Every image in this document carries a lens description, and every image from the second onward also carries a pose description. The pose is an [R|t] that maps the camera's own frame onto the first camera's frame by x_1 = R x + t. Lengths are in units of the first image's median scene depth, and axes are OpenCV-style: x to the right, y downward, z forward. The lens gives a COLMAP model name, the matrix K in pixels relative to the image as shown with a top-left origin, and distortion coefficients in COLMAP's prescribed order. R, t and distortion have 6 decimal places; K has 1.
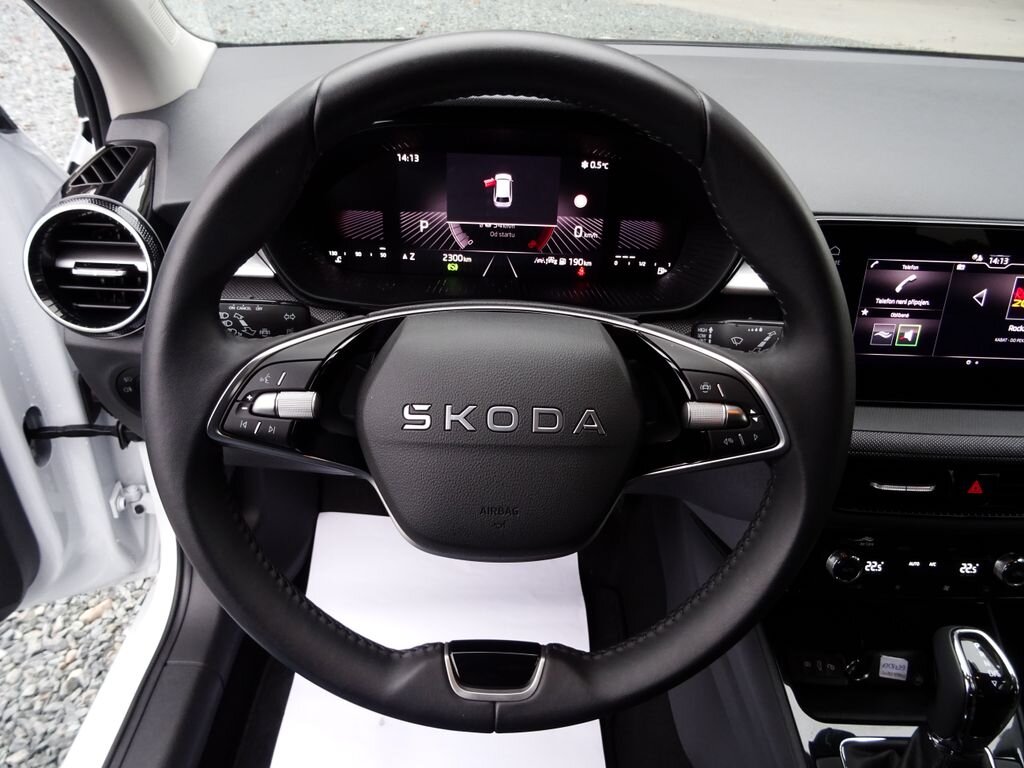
lens RADIAL K [[768.3, 0, 512.0], [0, 768.3, 384.0], [0, 0, 1]] dist [-0.008311, -0.006231]
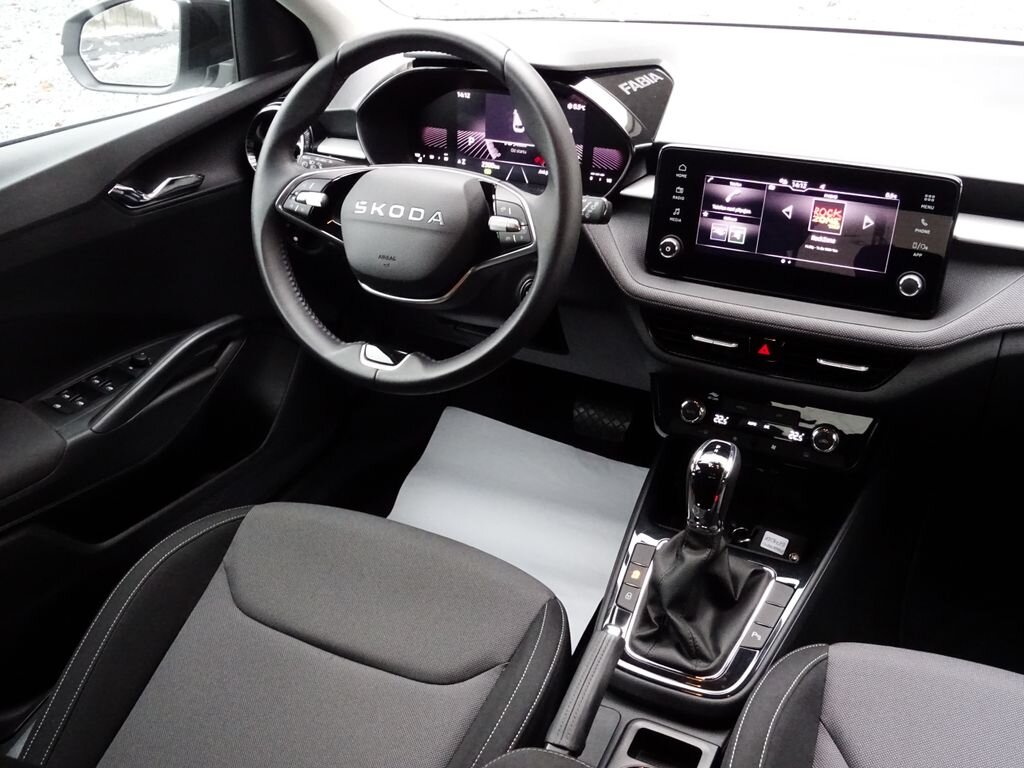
lens RADIAL K [[1127.5, 0, 512.0], [0, 1127.5, 384.0], [0, 0, 1]] dist [-0.005008, 0.004230]
pose [[0.890501, 0.163488, -0.424594, 1.063168], [-0.204366, 0.977500, -0.052235, 0.389483], [0.406500, 0.133288, 0.903876, -0.970966]]
